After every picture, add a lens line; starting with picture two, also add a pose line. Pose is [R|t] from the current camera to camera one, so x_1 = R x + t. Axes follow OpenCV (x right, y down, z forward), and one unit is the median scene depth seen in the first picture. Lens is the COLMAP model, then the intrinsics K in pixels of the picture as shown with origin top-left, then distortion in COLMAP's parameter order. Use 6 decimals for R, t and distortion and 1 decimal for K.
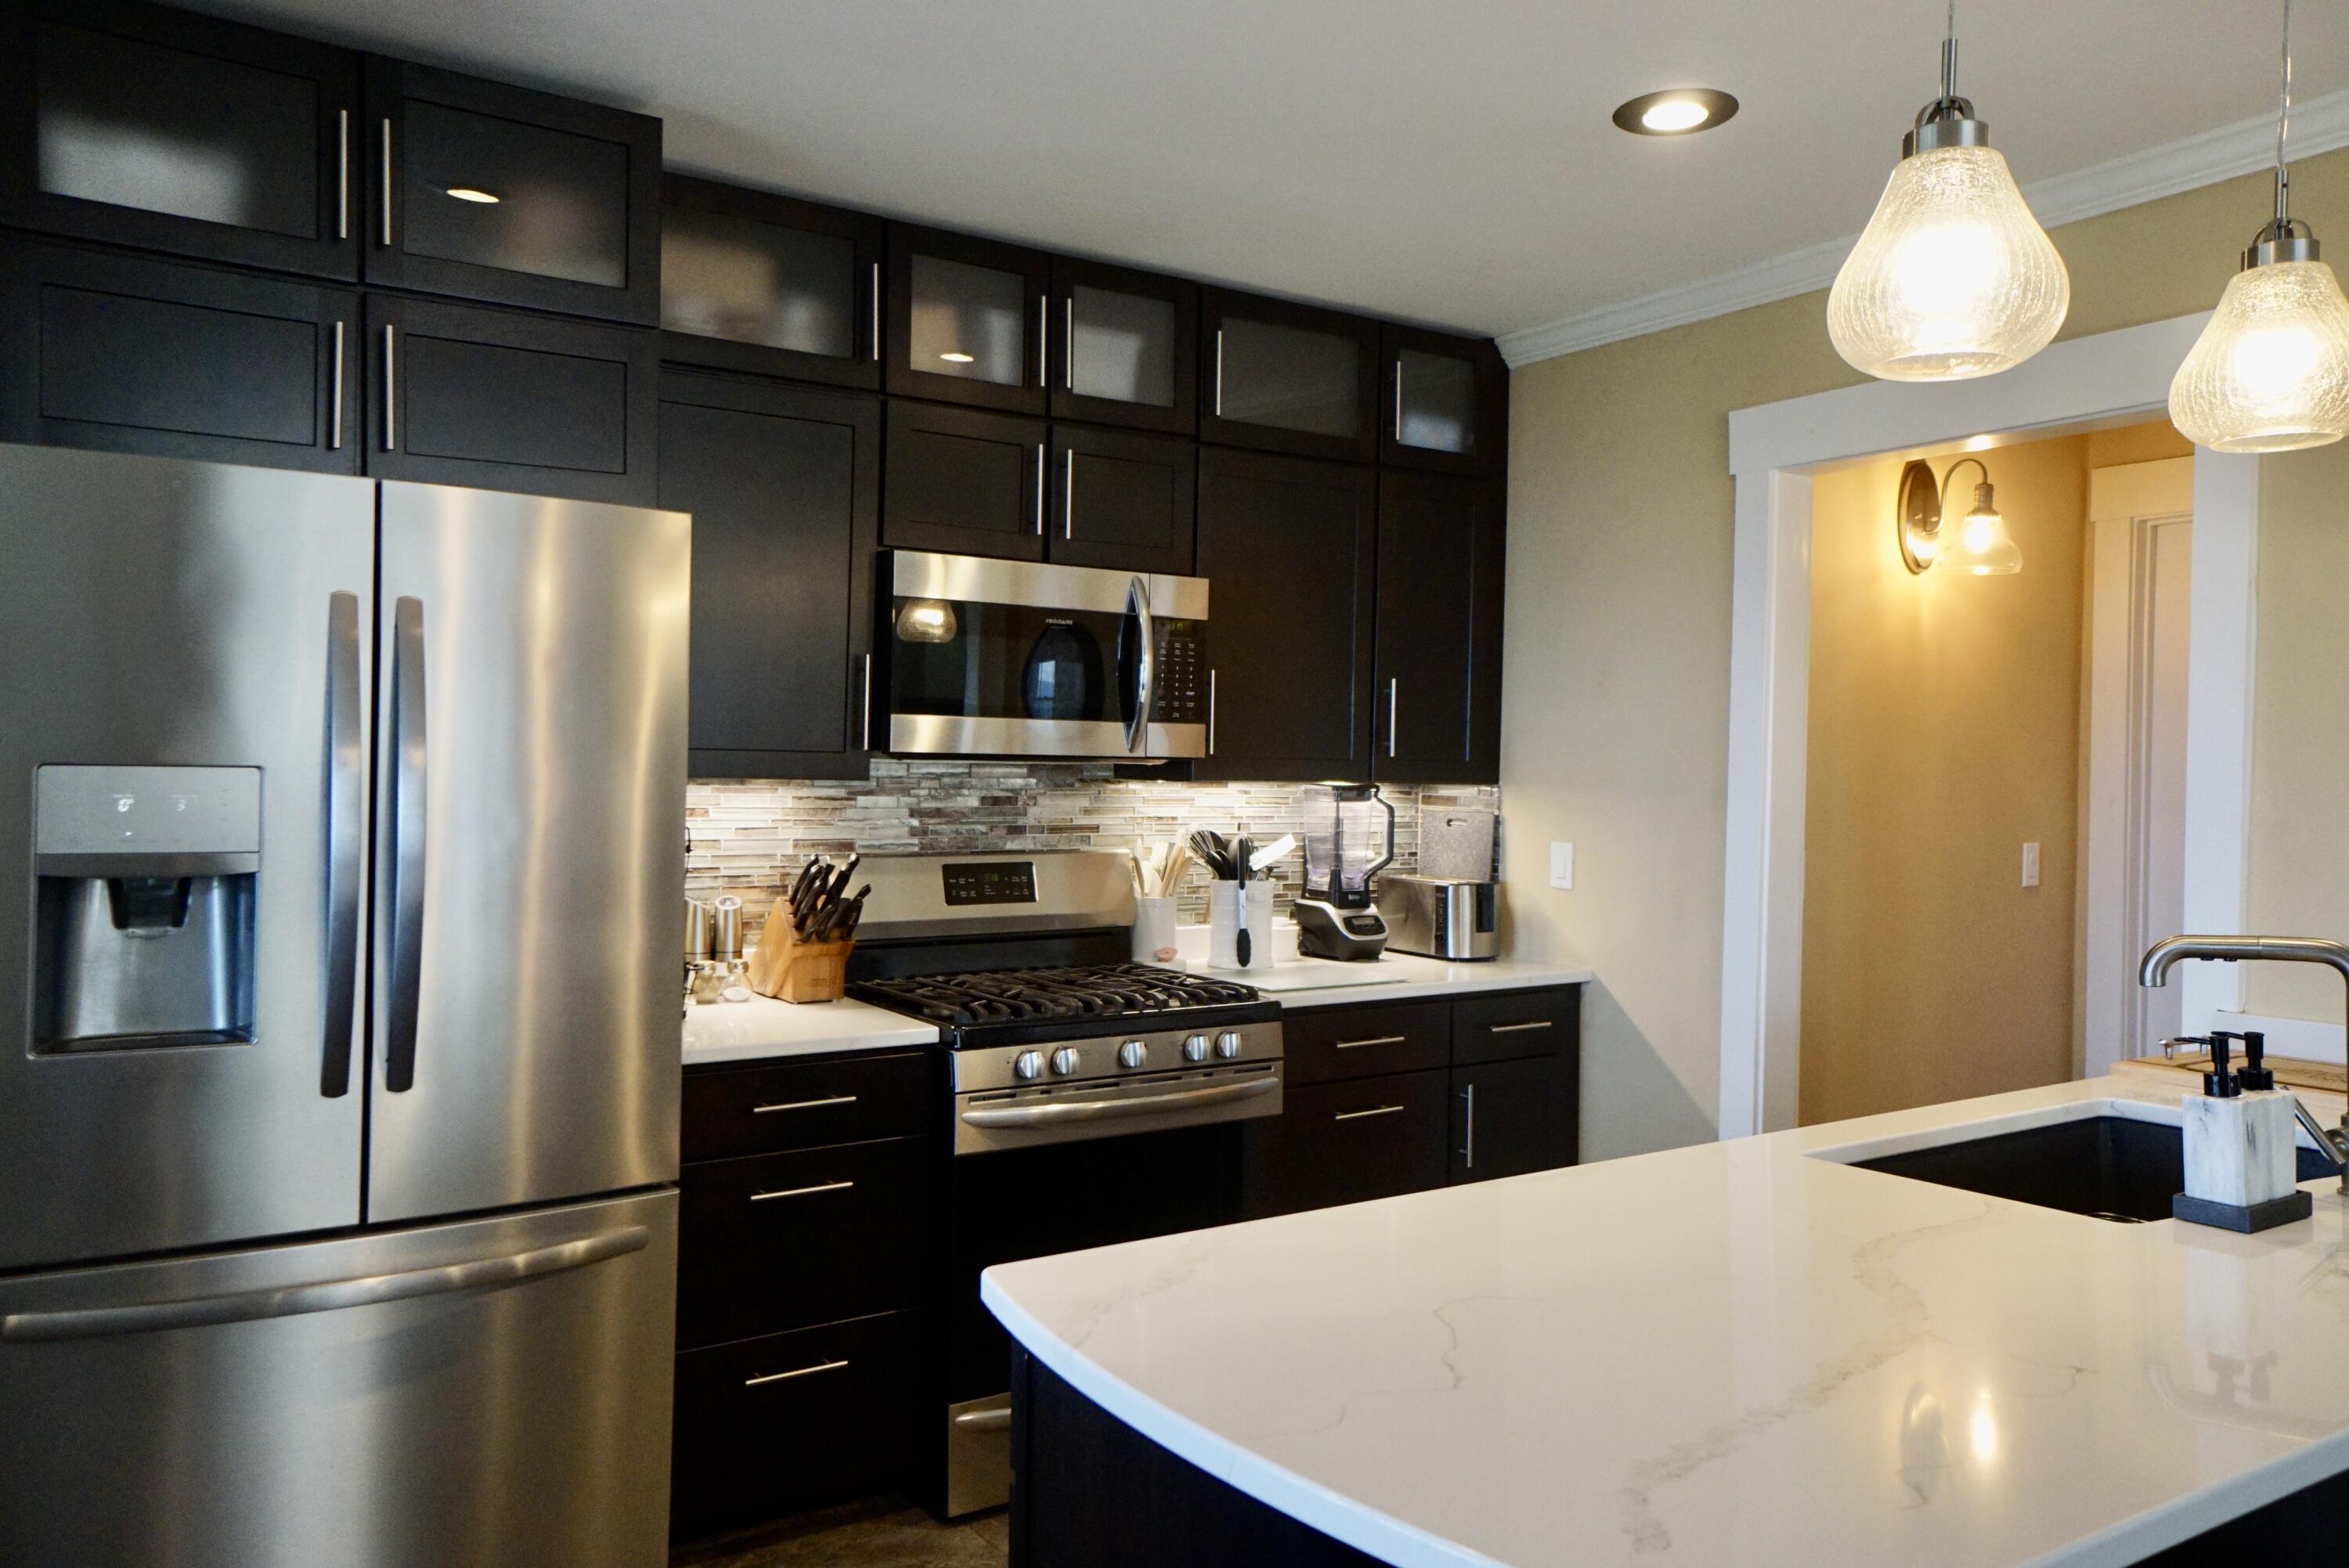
lens RADIAL K [[1750.9, 0, 1198.0], [0, 1750.9, 761.5], [0, 0, 1]] dist [0.043996, -0.000266]
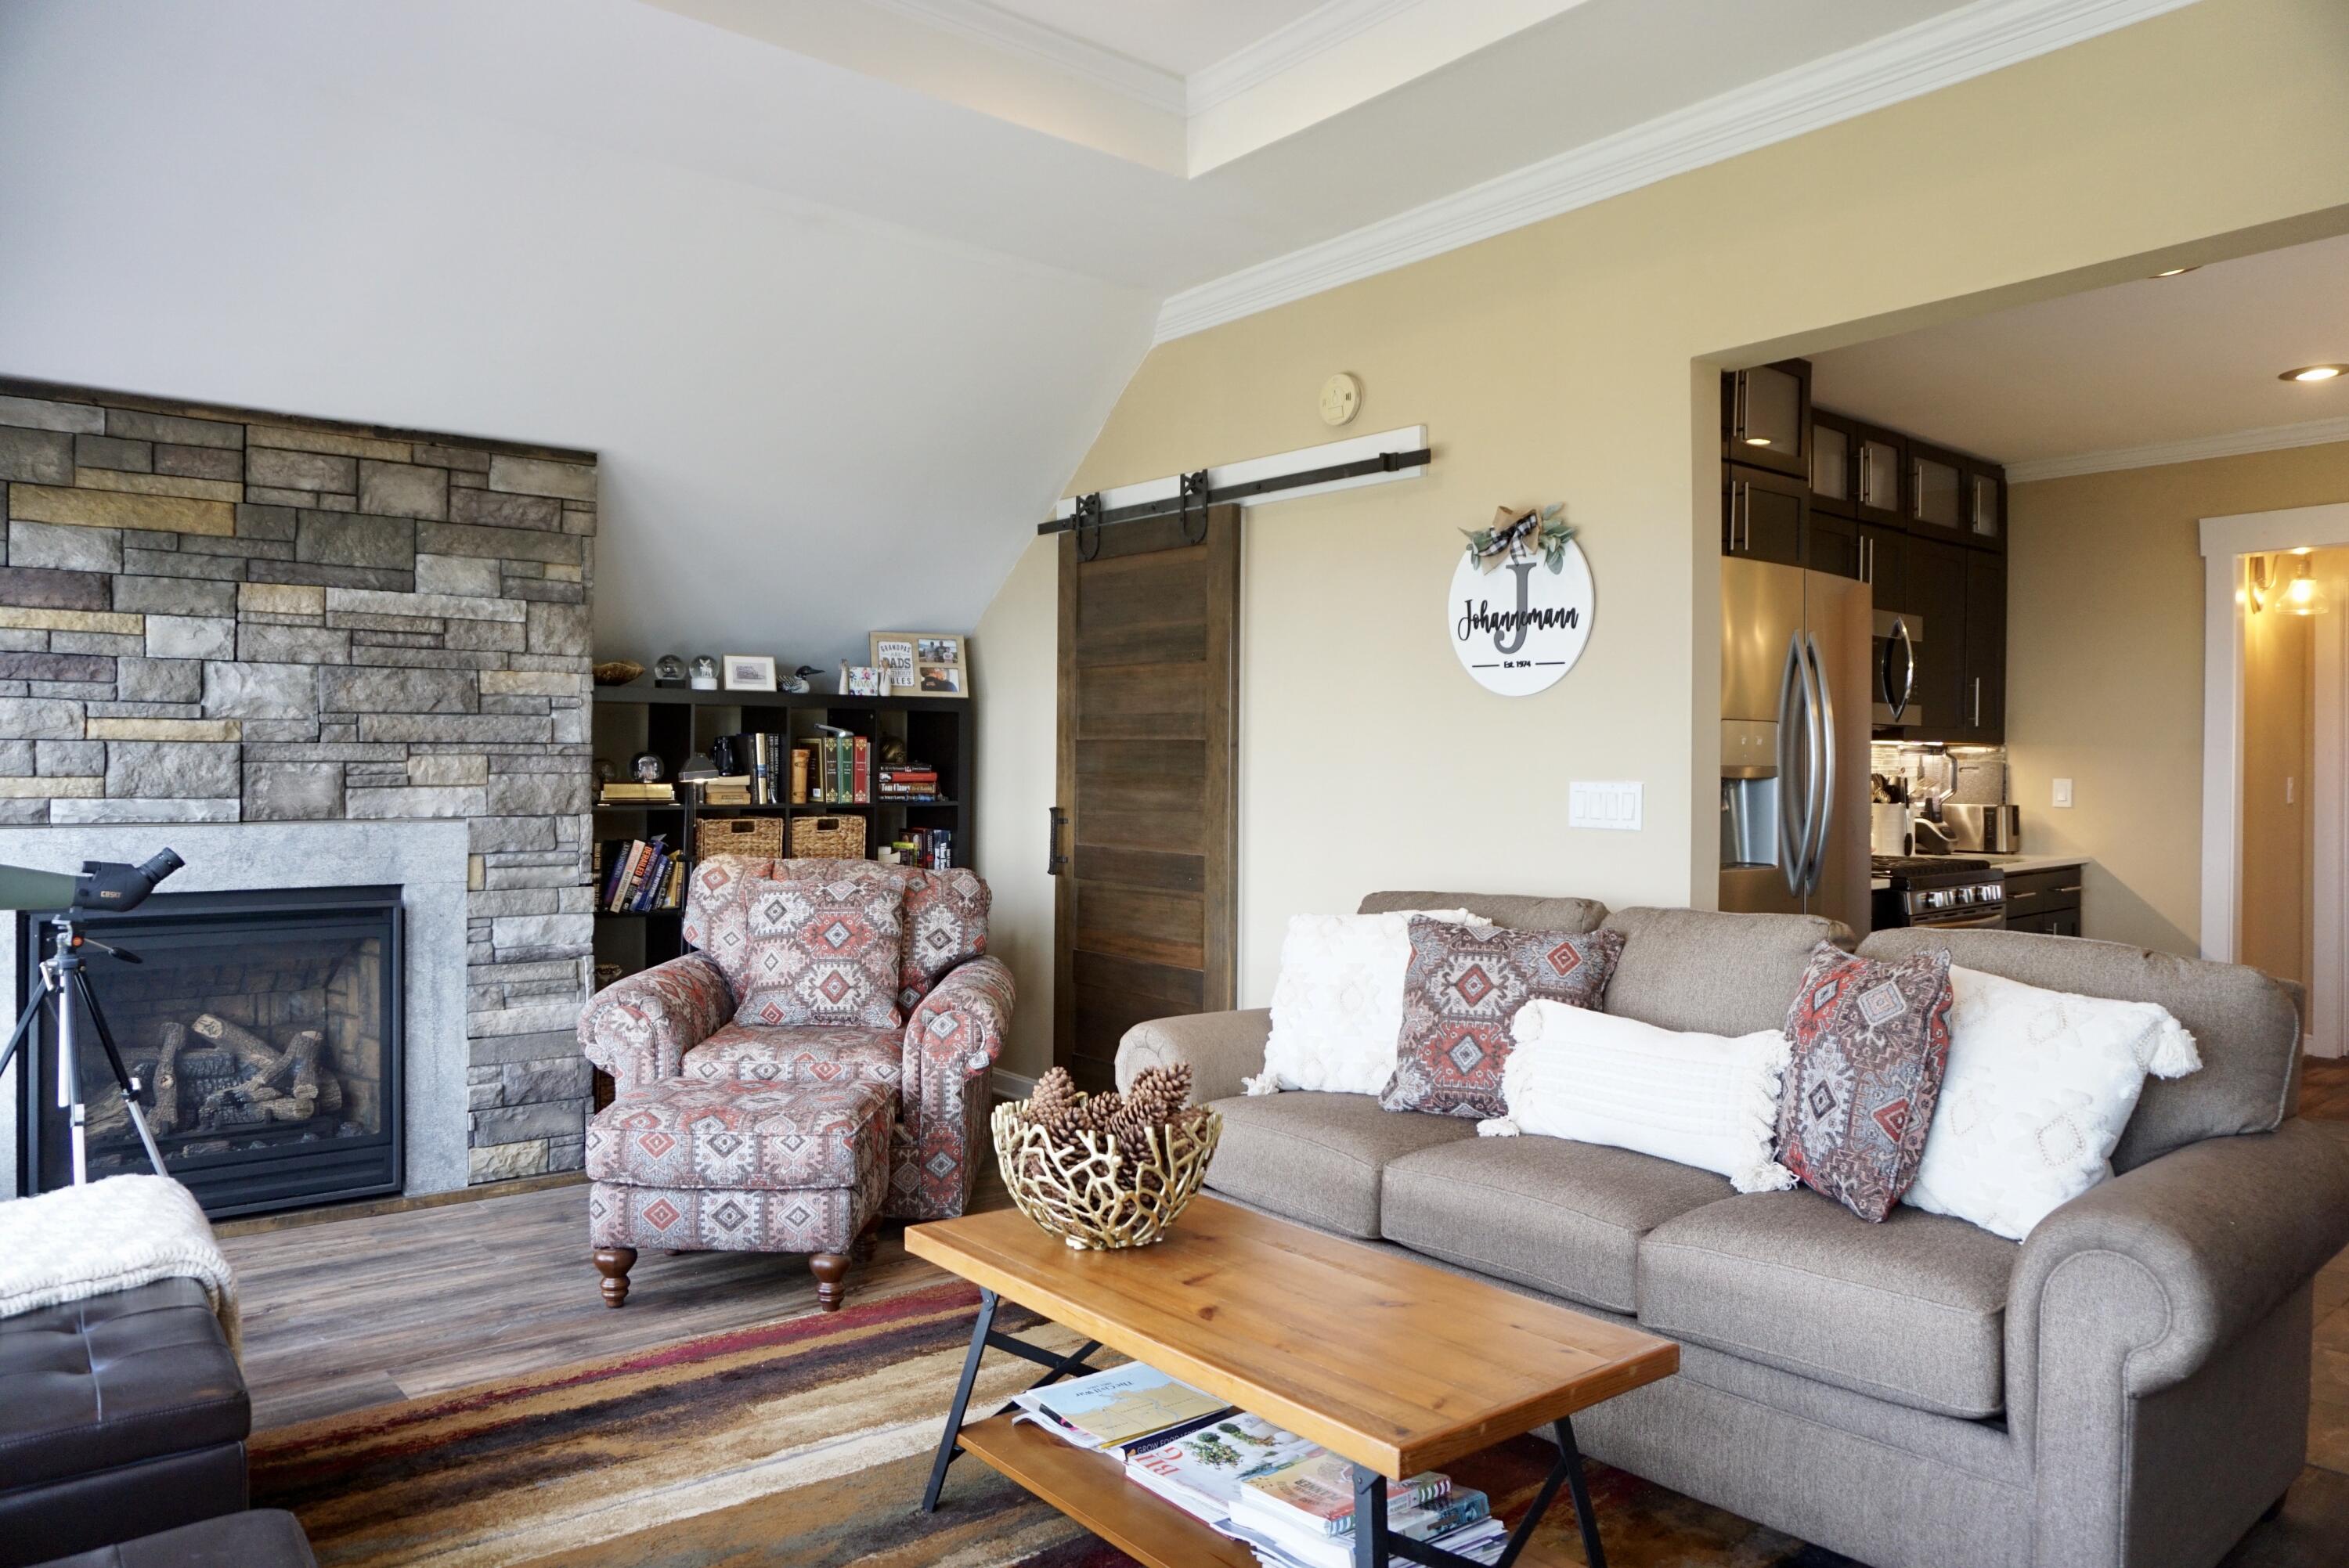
lens RADIAL K [[1587.7, 0, 1174.4], [0, 1587.7, 772.9], [0, 0, 1]] dist [-0.027659, 0.000574]
pose [[0.995828, -0.012243, 0.090426, -0.914455], [0.011695, 0.999910, 0.006581, 0.026726], [-0.090498, -0.005496, 0.995881, -0.458768]]
